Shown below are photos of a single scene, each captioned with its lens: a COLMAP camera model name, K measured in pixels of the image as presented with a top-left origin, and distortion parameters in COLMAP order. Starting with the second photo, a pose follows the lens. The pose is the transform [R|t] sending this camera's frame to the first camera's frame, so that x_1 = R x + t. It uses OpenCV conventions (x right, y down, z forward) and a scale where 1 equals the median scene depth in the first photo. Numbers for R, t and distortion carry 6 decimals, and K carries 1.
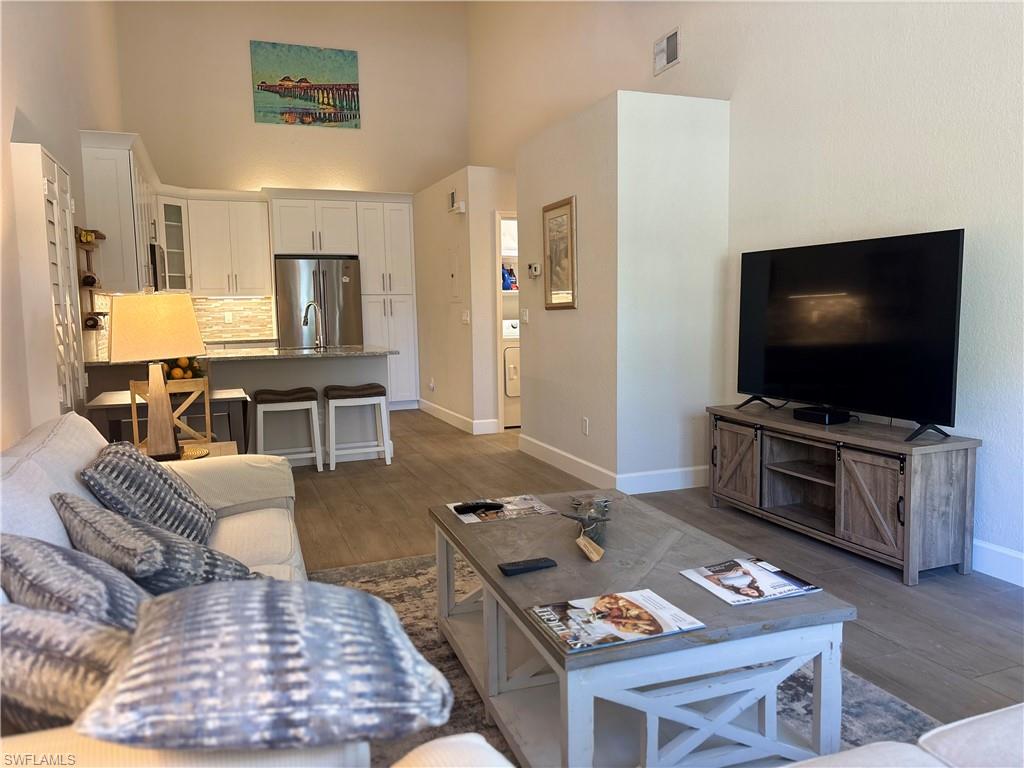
lens RADIAL K [[765.8, 0, 550.5], [0, 765.8, 397.8], [0, 0, 1]] dist [-0.011892, -0.021343]
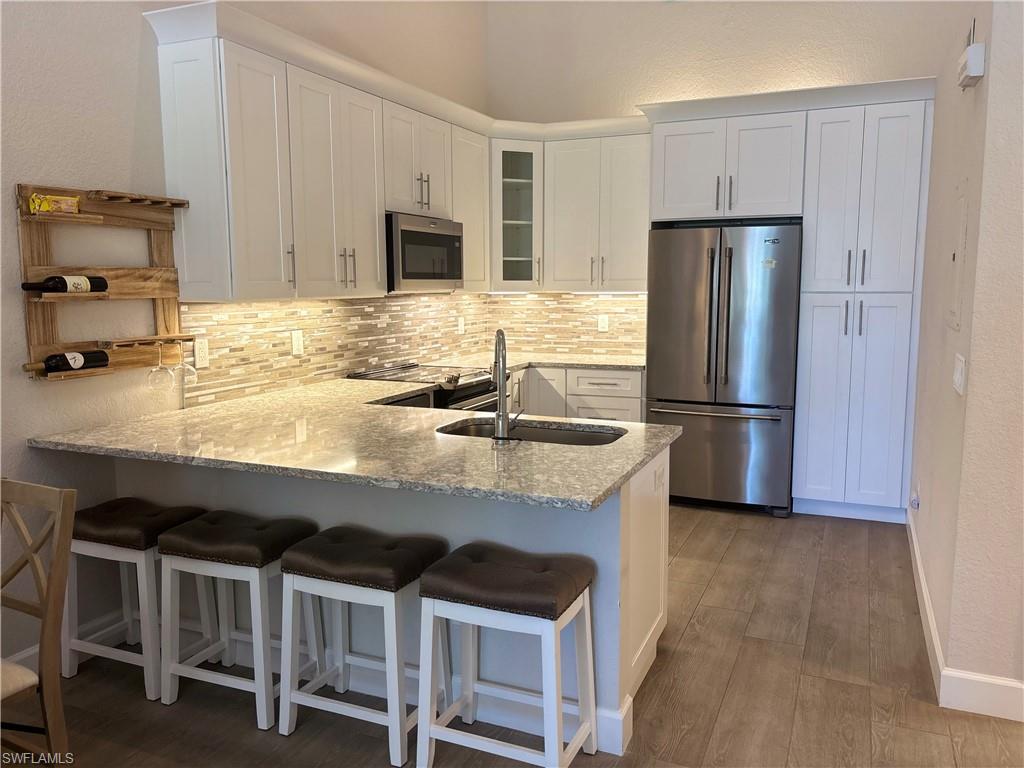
lens RADIAL K [[772.0, 0, 521.3], [0, 772.0, 384.0], [0, 0, 1]] dist [0.055345, -0.063969]
pose [[0.683818, 0.107405, -0.721705, 0.010865], [-0.093698, 0.993843, 0.059126, -0.086809], [0.723612, 0.027191, 0.689671, 0.502593]]
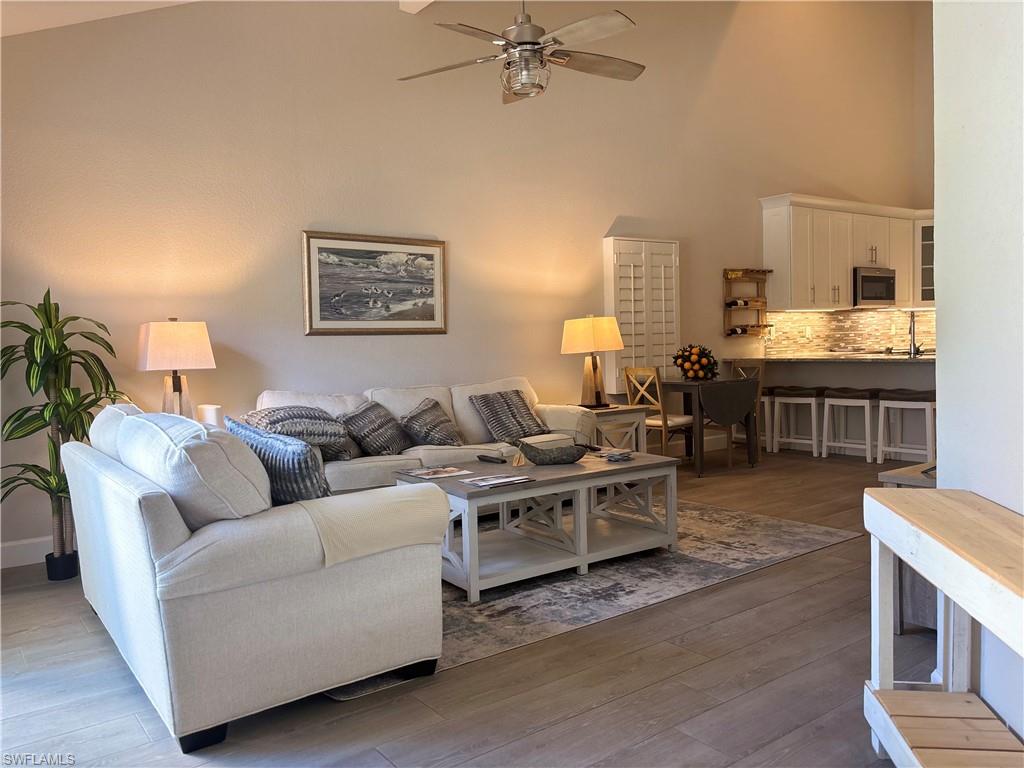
lens RADIAL K [[772.0, 0, 537.4], [0, 772.0, 377.2], [0, 0, 1]] dist [0.055345, -0.063969]
pose [[0.248914, 0.055107, -0.966957, 0.449895], [-0.089602, 0.995409, 0.033663, -0.016298], [0.964372, 0.078262, 0.252709, 0.150476]]
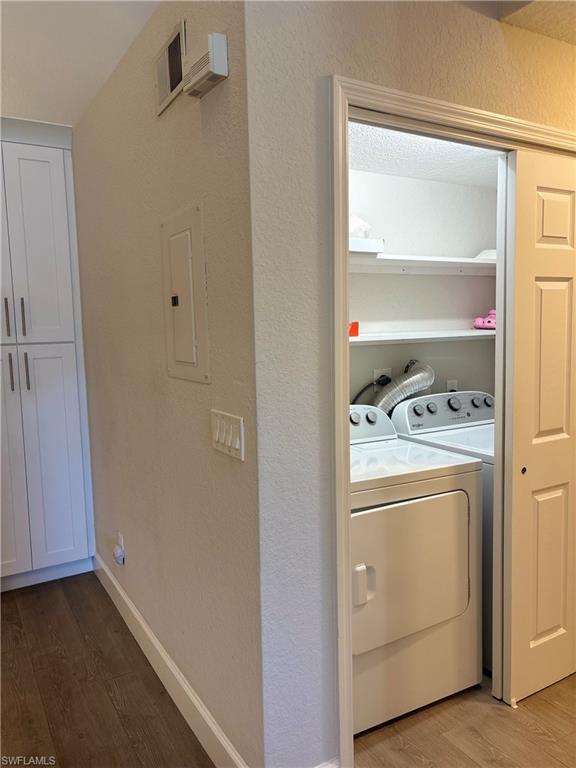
lens RADIAL K [[579.0, 0, 287.9], [0, 579.0, 382.2], [0, 0, 1]] dist [0.055345, -0.063969]
pose [[0.992554, -0.021792, 0.119841, -0.096084], [0.024933, 0.999382, -0.024781, -0.101069], [-0.119227, 0.027584, 0.992484, 0.643433]]
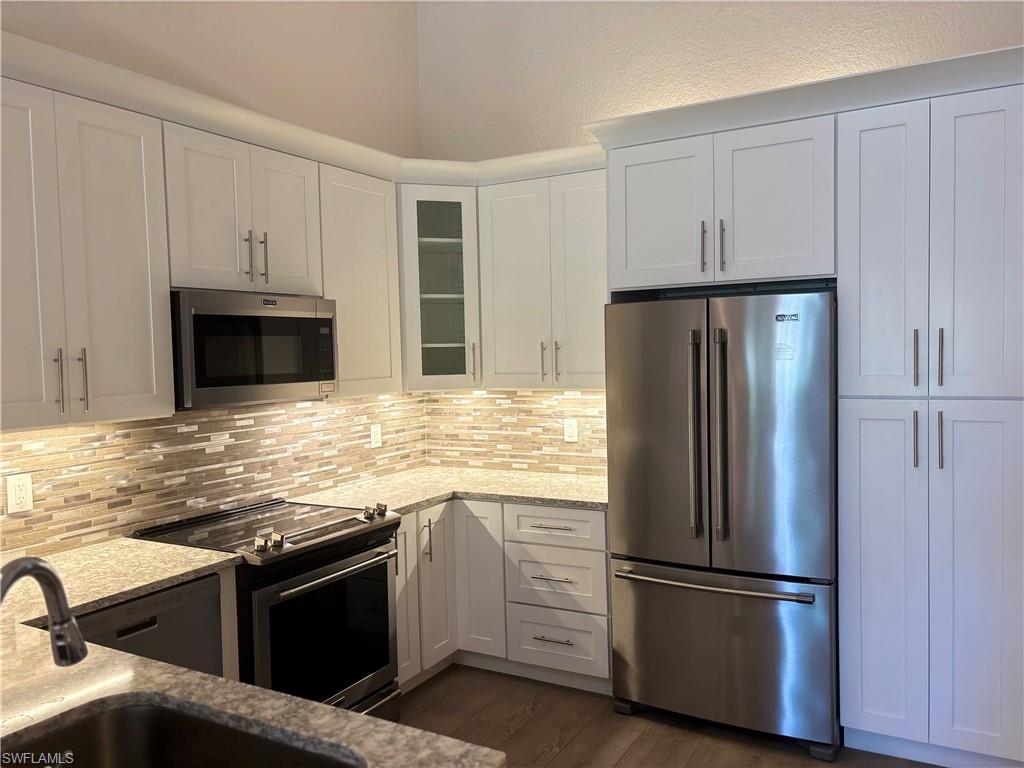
lens RADIAL K [[772.0, 0, 523.0], [0, 772.0, 389.0], [0, 0, 1]] dist [0.055345, -0.063969]
pose [[0.605229, 0.041053, -0.794992, -0.065636], [-0.081221, 0.996642, -0.010368, -0.124434], [0.791897, 0.070845, 0.606531, 0.695960]]
